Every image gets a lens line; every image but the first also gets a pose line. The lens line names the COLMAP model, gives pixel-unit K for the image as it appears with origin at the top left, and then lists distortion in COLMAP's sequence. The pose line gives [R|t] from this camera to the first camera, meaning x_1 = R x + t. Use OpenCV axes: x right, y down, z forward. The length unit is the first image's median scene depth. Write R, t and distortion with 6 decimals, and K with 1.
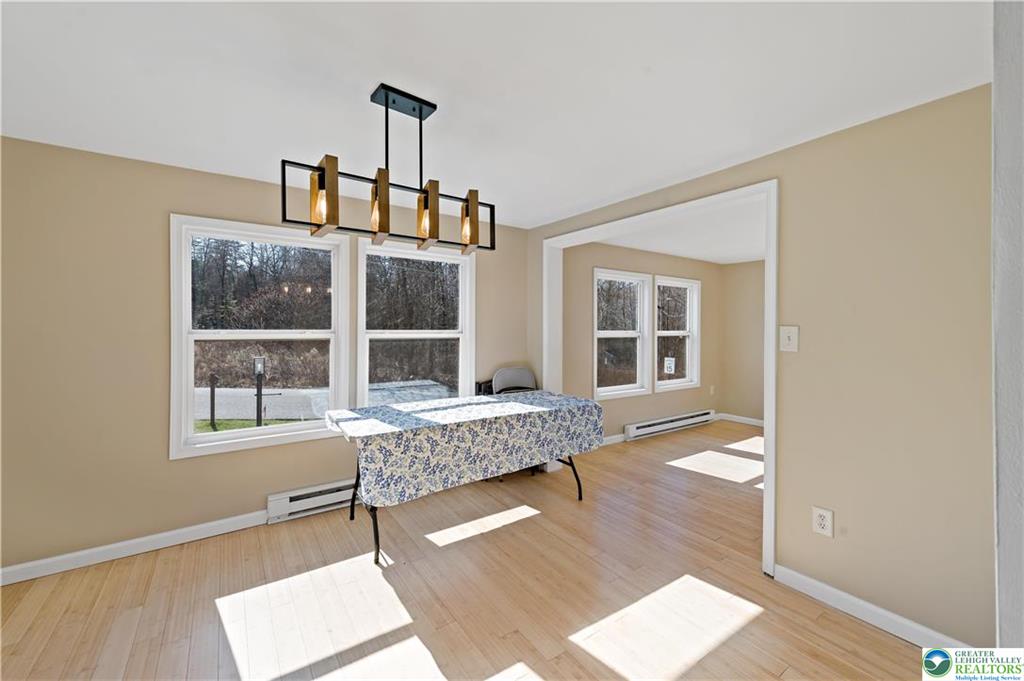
lens RADIAL K [[398.6, 0, 515.4], [0, 398.6, 330.3], [0, 0, 1]] dist [0.008190, -0.000608]
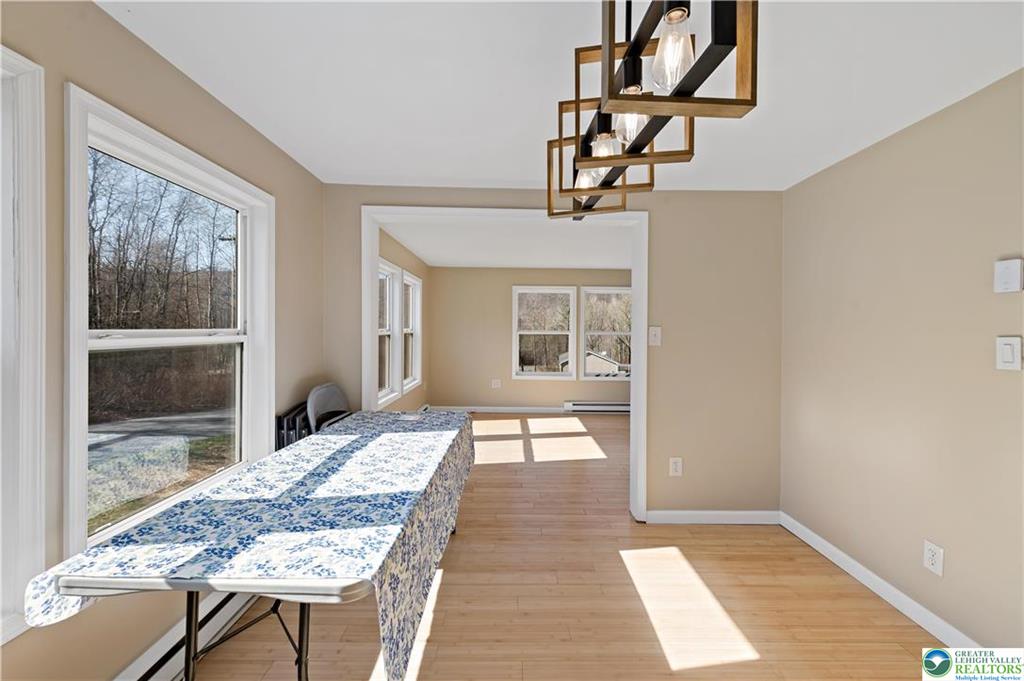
lens RADIAL K [[398.6, 0, 515.4], [0, 398.6, 330.3], [0, 0, 1]] dist [0.008190, -0.000608]
pose [[0.580413, -0.003771, 0.814314, -0.666983], [-0.001776, 0.999981, 0.005897, -0.004420], [-0.814320, -0.004869, 0.580395, 0.630604]]
